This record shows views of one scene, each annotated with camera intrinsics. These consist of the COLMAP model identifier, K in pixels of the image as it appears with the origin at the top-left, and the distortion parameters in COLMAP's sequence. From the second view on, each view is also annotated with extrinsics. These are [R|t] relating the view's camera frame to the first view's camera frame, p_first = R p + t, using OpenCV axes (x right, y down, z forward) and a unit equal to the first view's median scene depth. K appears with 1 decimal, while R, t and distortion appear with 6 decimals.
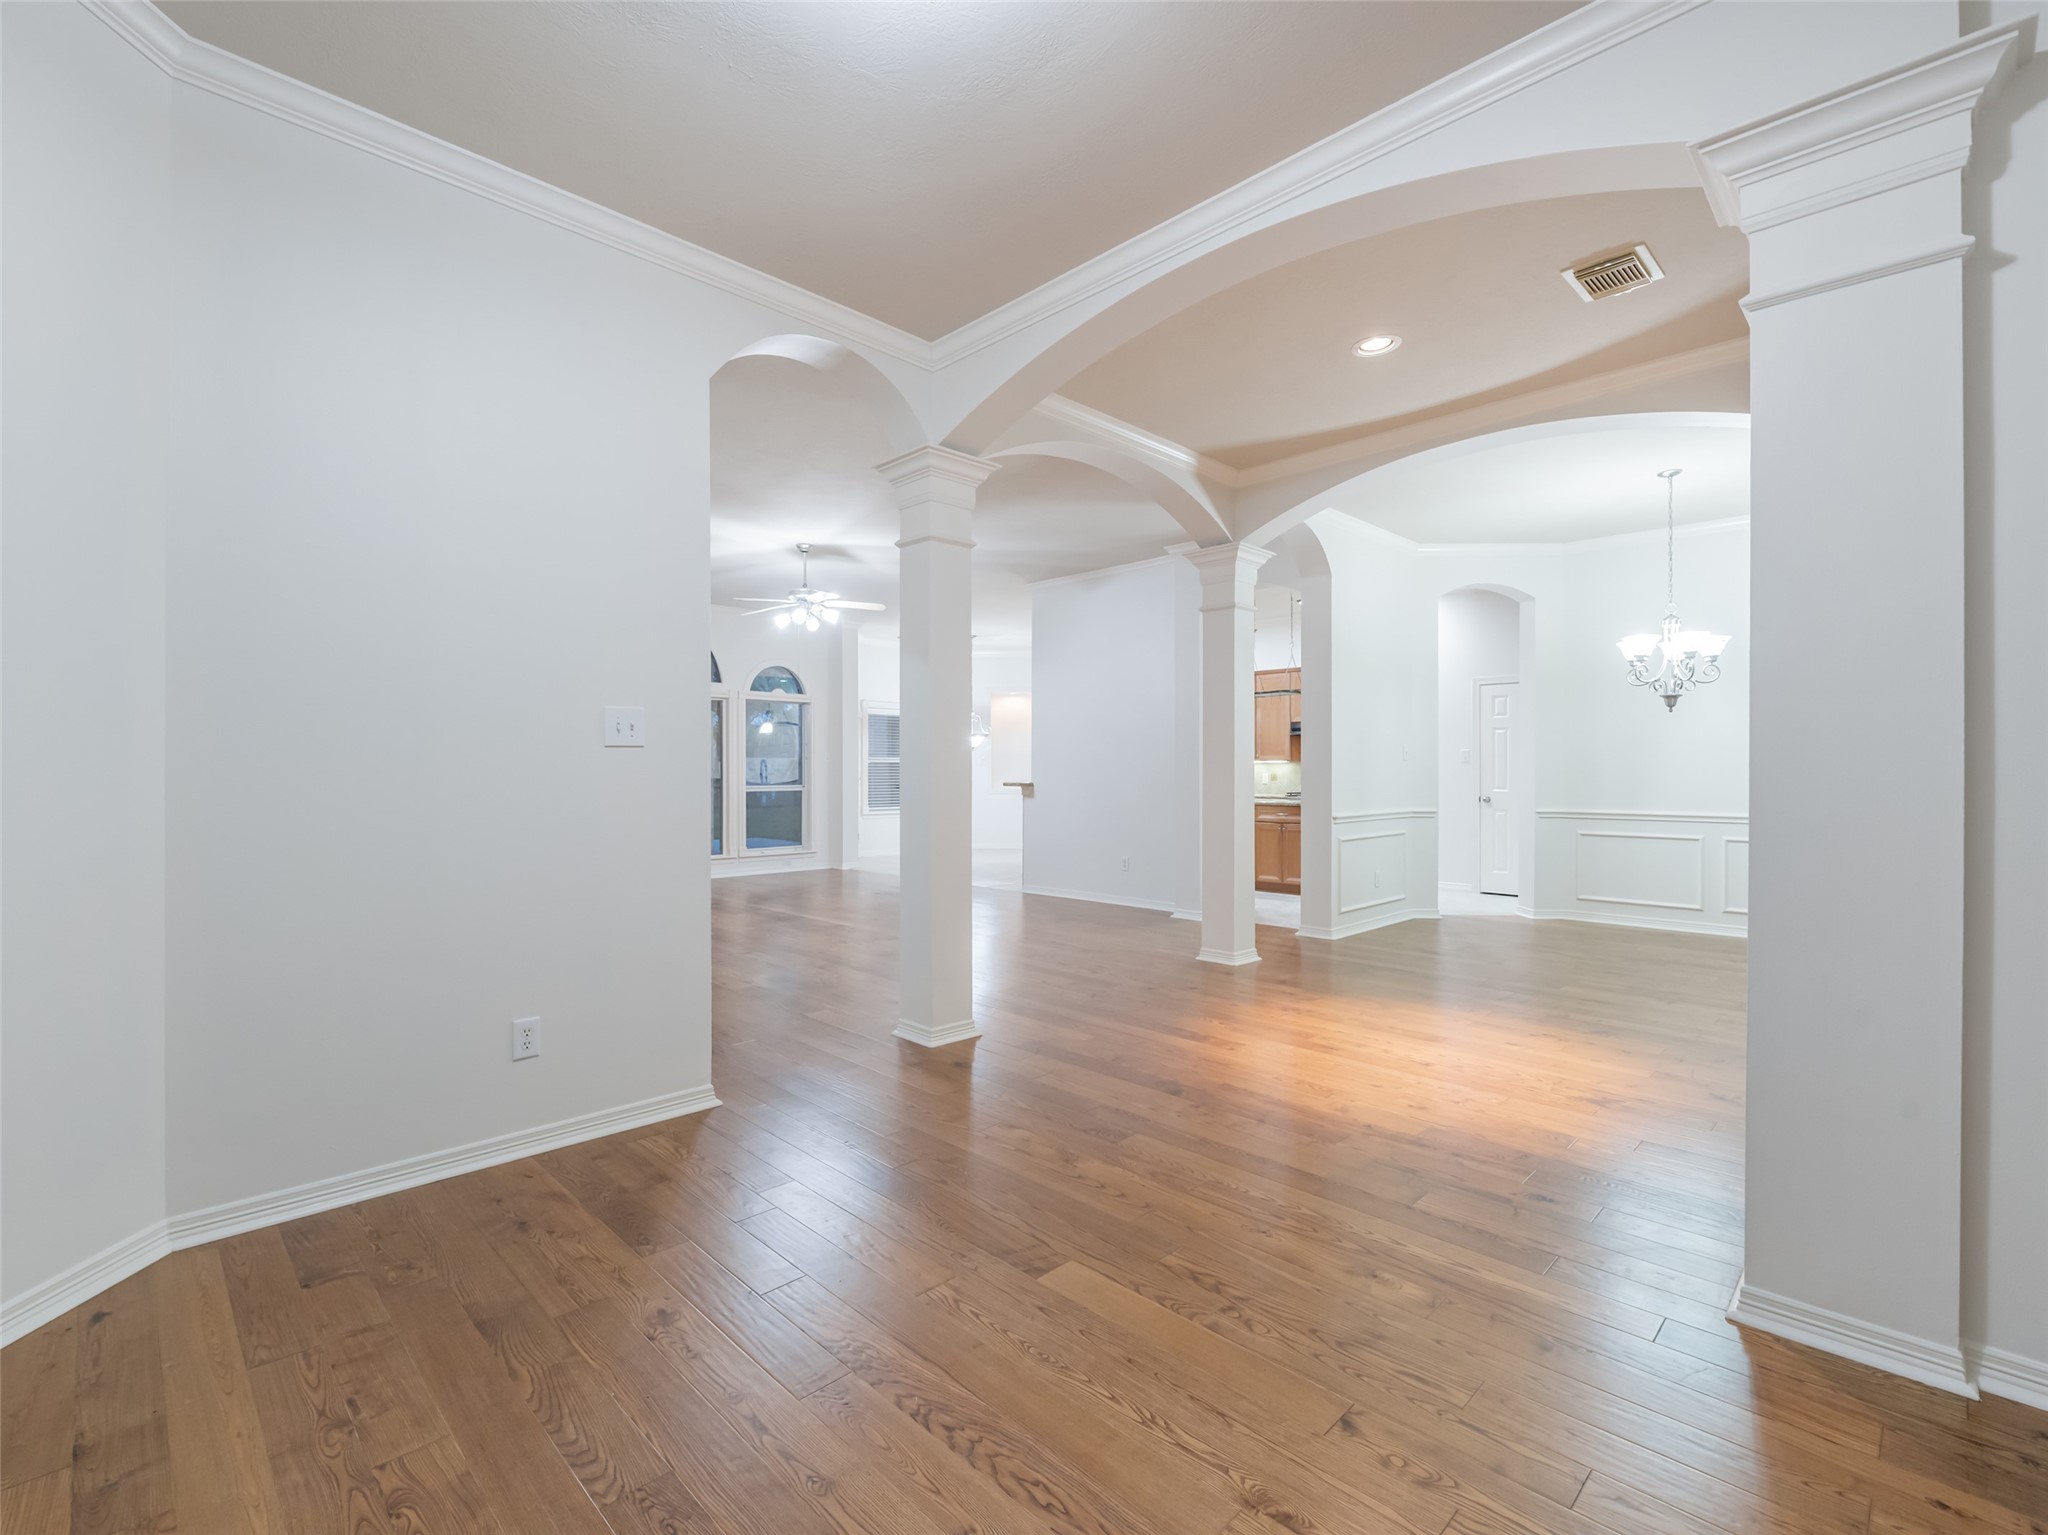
lens RADIAL K [[918.5, 0, 1021.0], [0, 918.5, 769.3], [0, 0, 1]] dist [0.000388, -0.000232]
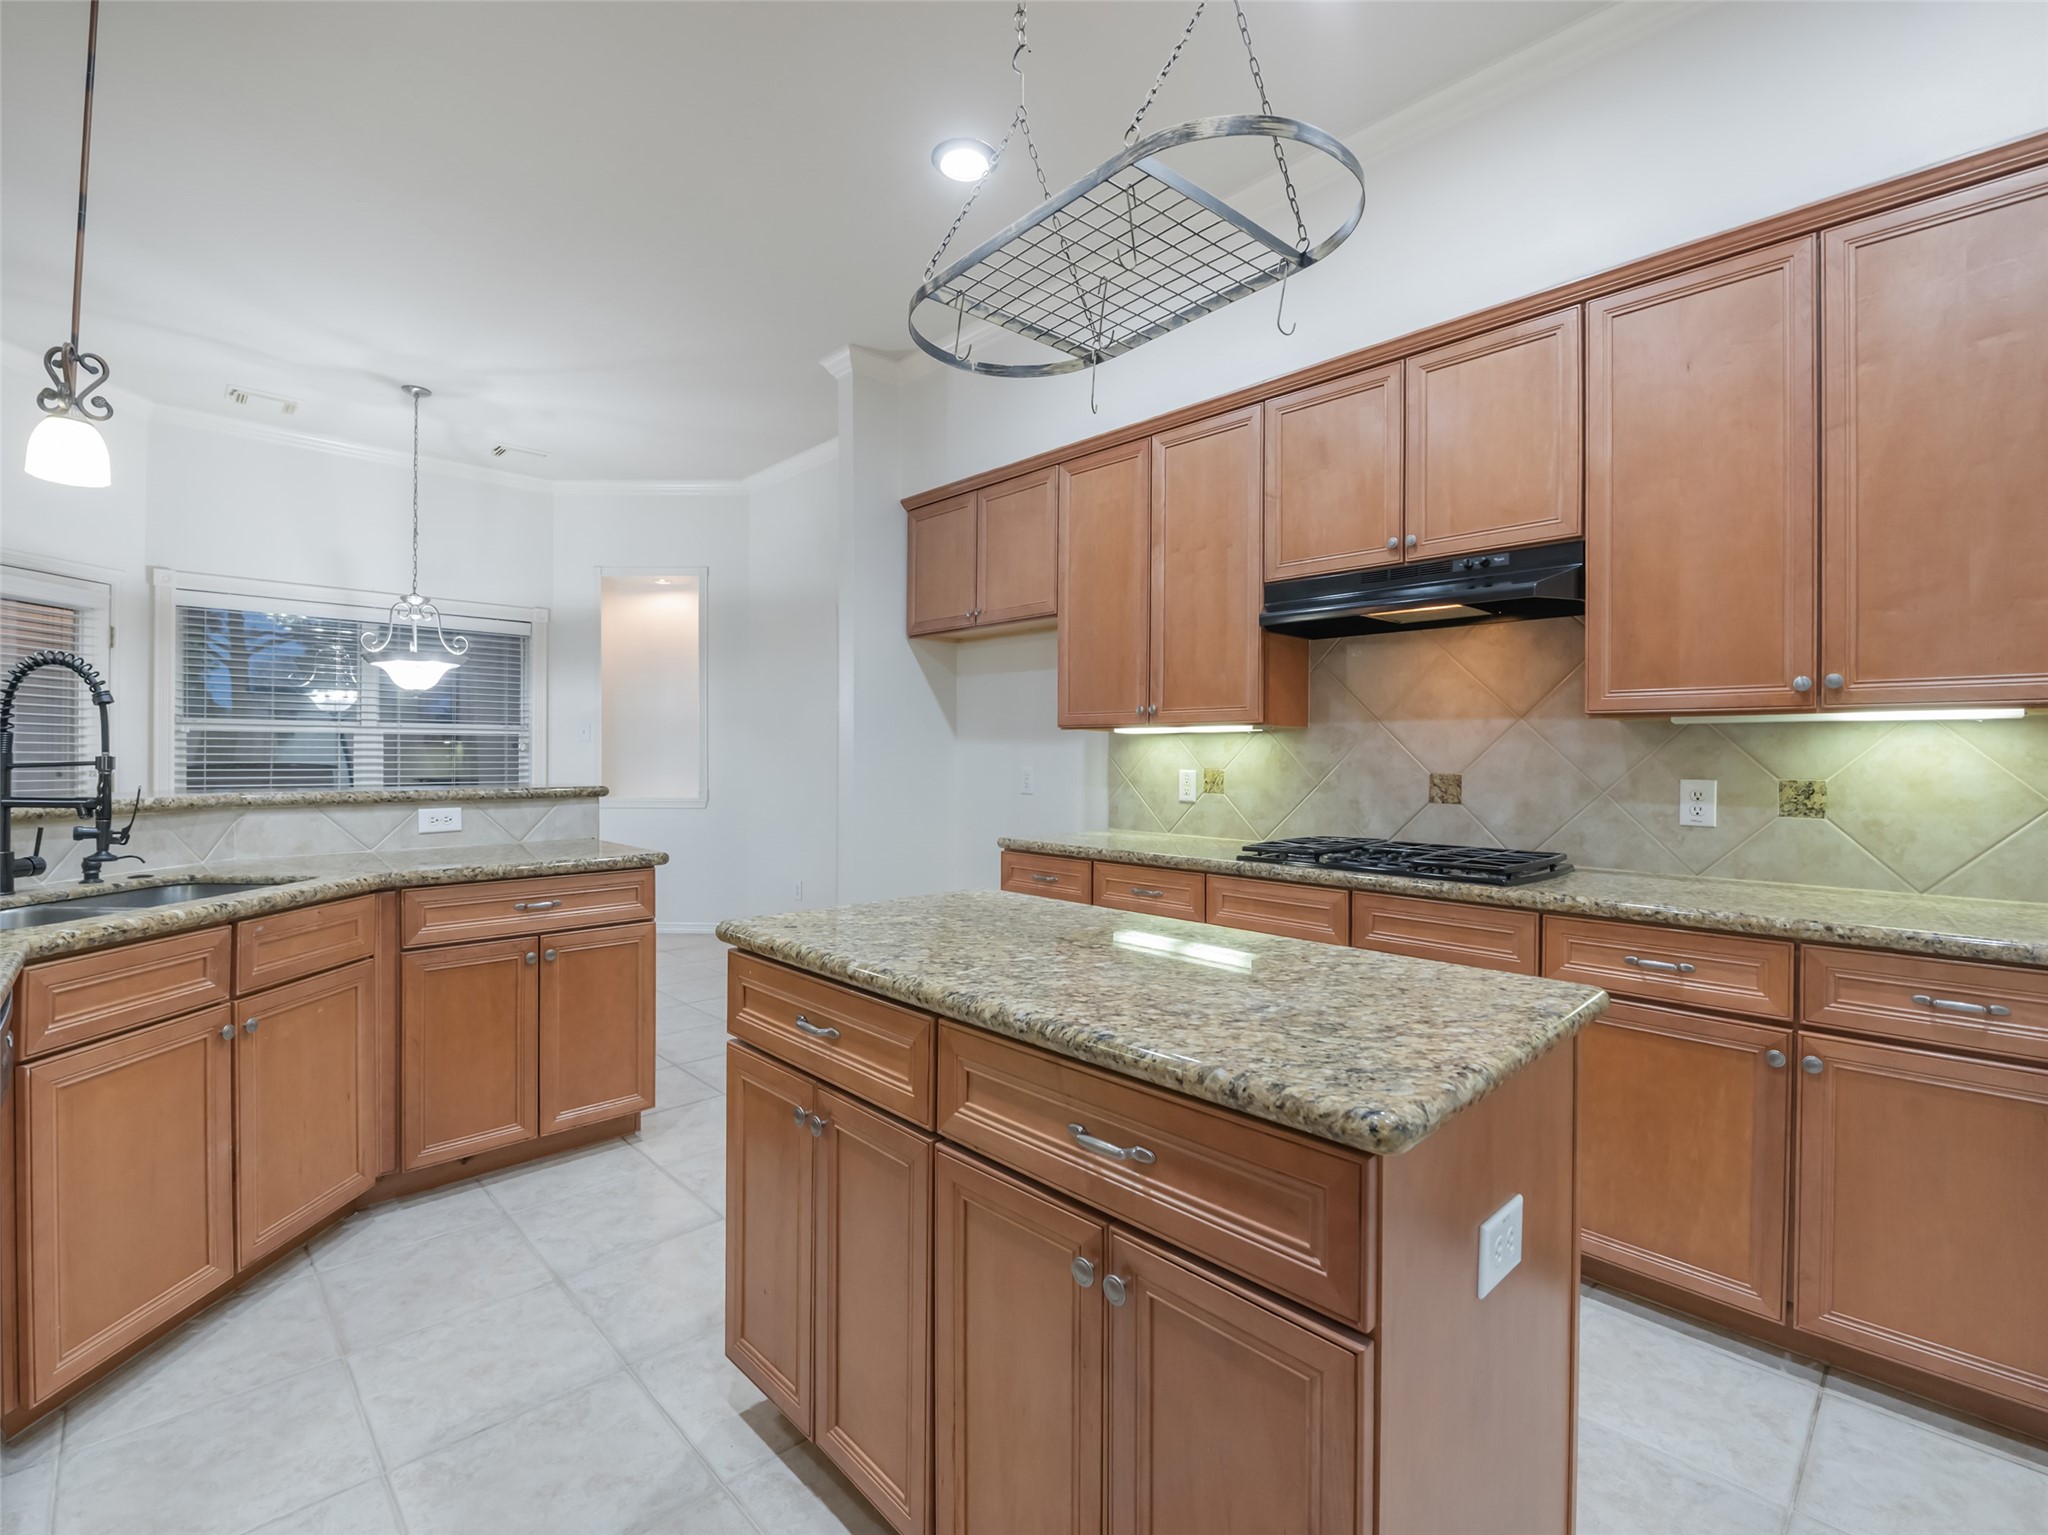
lens RADIAL K [[922.4, 0, 1011.2], [0, 922.4, 759.3], [0, 0, 1]] dist [0.000816, -0.005636]
pose [[0.999705, 0.006457, -0.023412, 0.323955], [-0.006375, 0.999973, 0.003553, 0.001160], [0.023434, -0.003402, 0.999720, 1.041371]]
